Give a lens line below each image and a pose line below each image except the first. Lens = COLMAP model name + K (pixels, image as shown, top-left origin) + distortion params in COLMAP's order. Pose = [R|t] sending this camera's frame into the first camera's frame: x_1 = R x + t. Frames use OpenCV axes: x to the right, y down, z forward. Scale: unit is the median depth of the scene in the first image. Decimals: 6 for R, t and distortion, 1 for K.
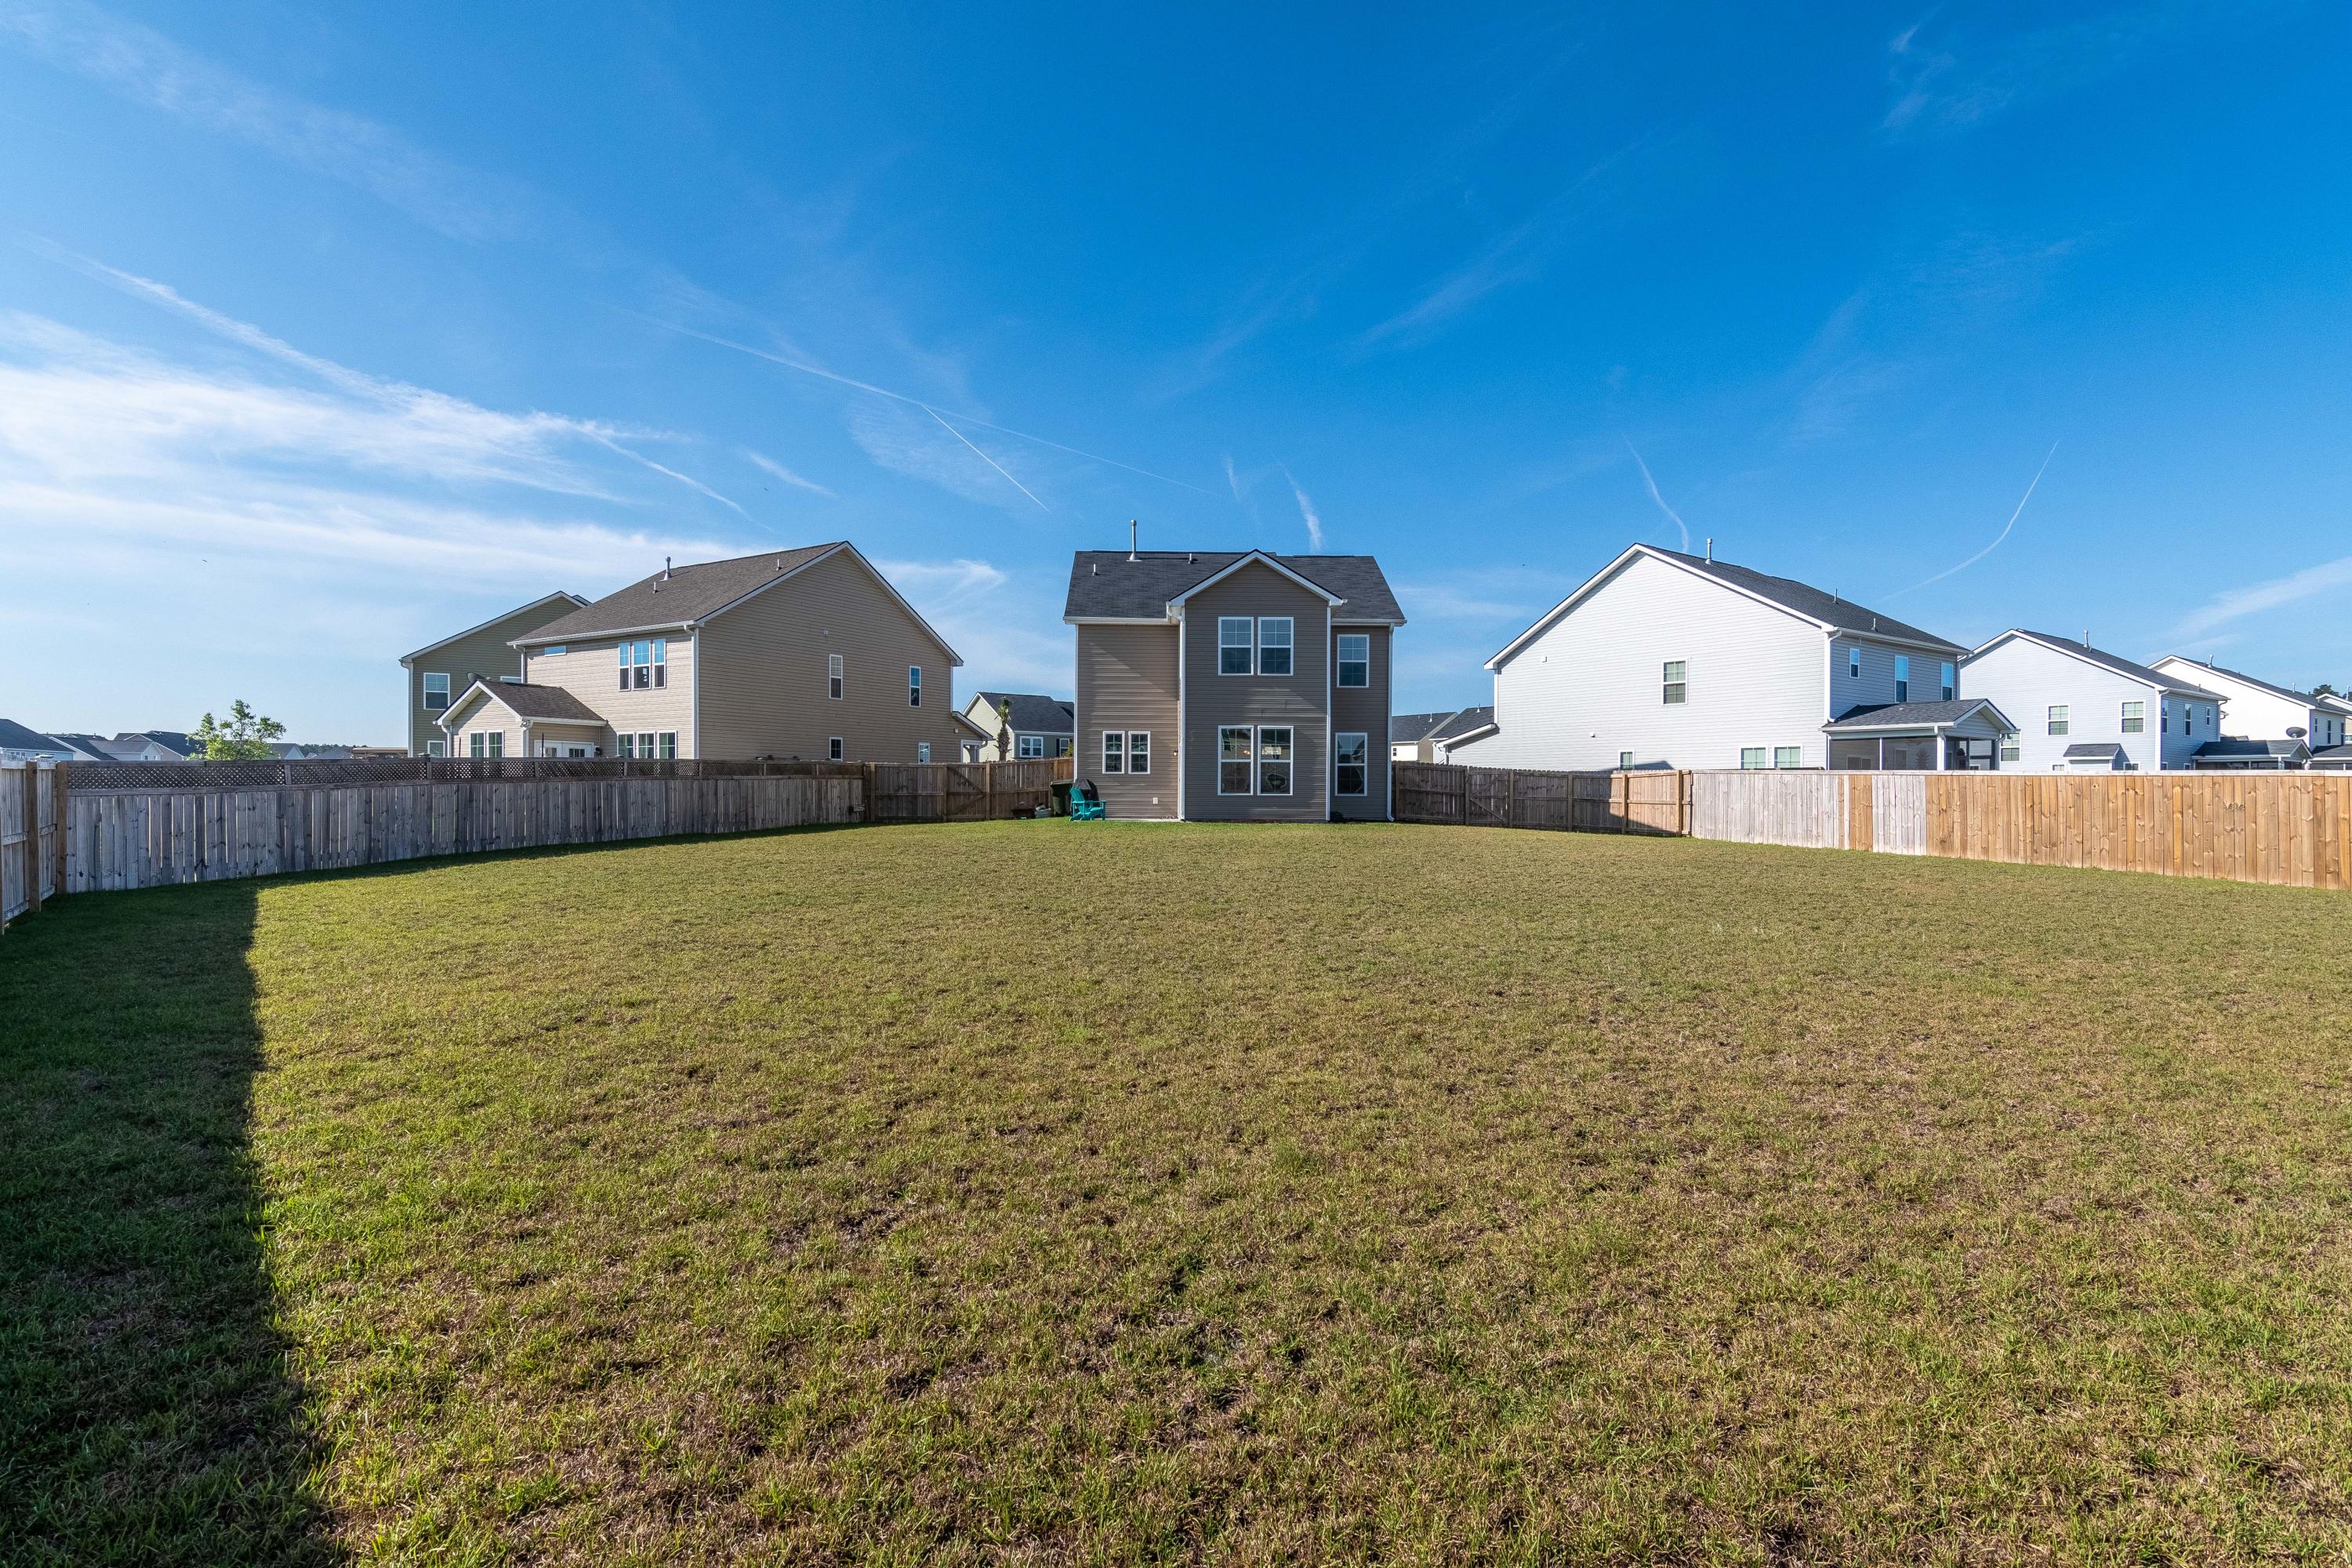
lens RADIAL K [[1135.9, 0, 1170.5], [0, 1135.9, 813.0], [0, 0, 1]] dist [-0.000855, 0.000244]
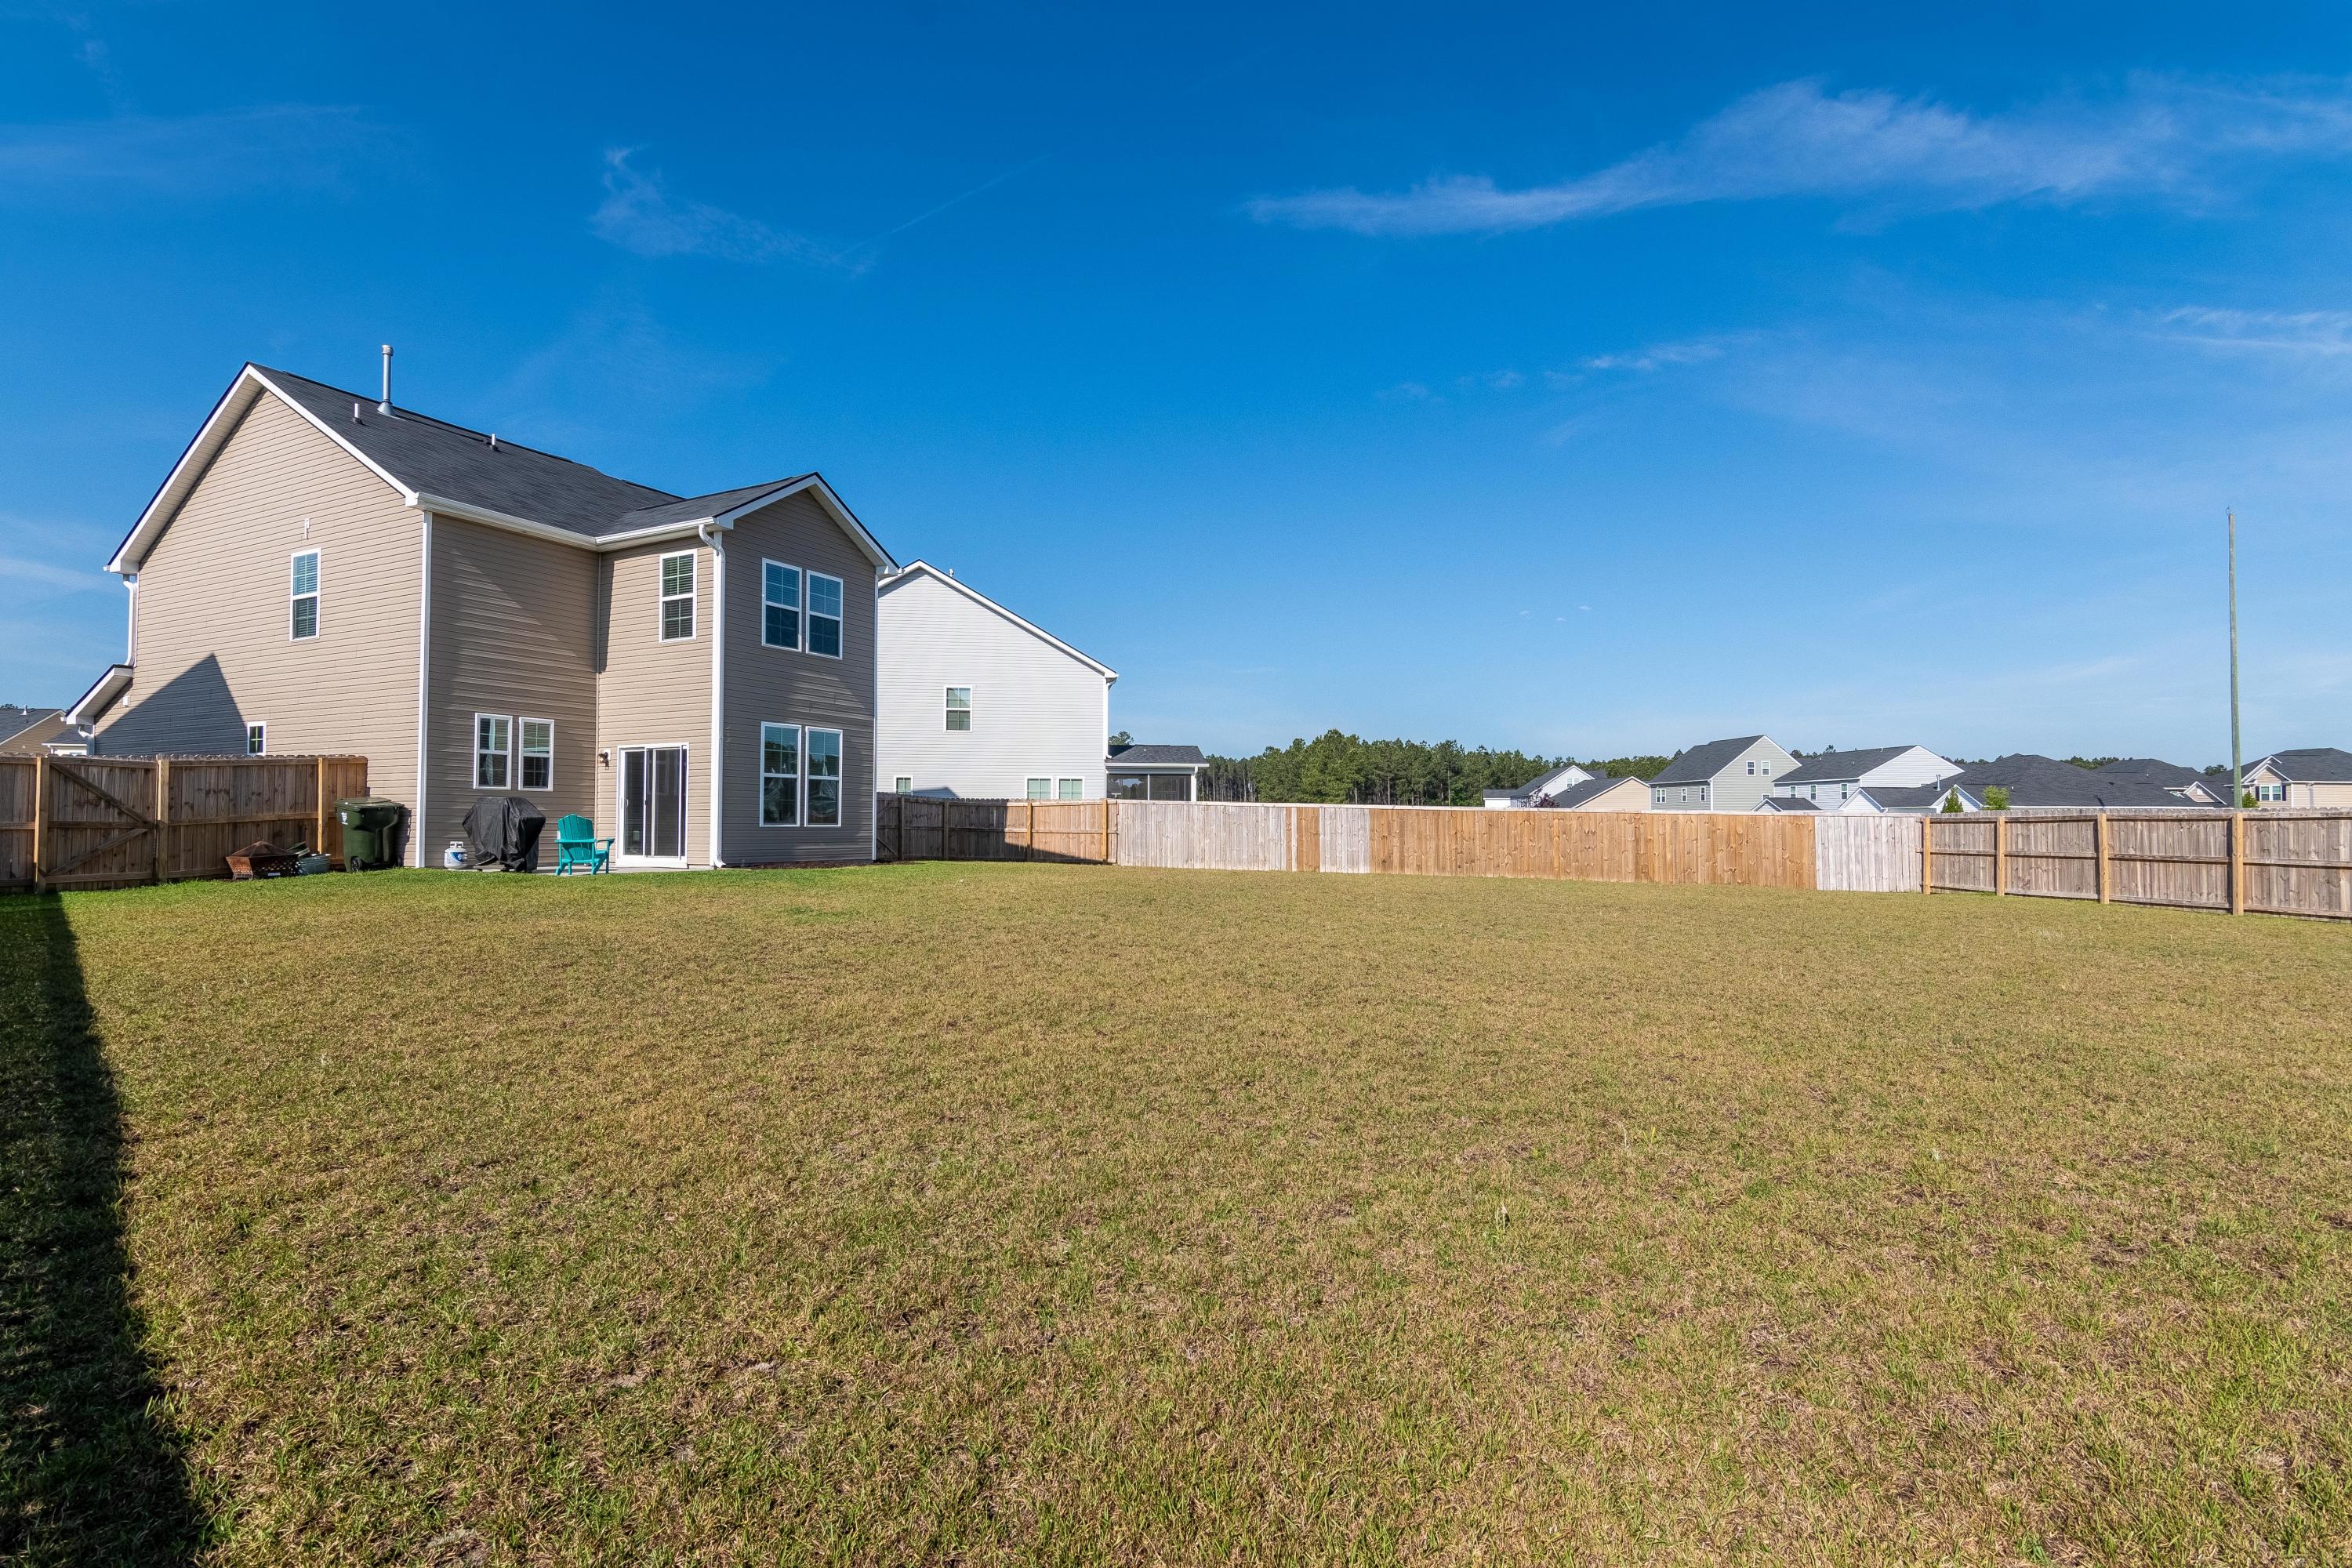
lens RADIAL K [[1084.5, 0, 1168.4], [0, 1084.5, 788.8], [0, 0, 1]] dist [-0.033220, 0.000265]
pose [[0.482237, 0.023039, 0.875738, -0.375940], [0.011954, 0.999388, -0.032875, -0.014338], [-0.875959, 0.026322, 0.481667, 0.478095]]
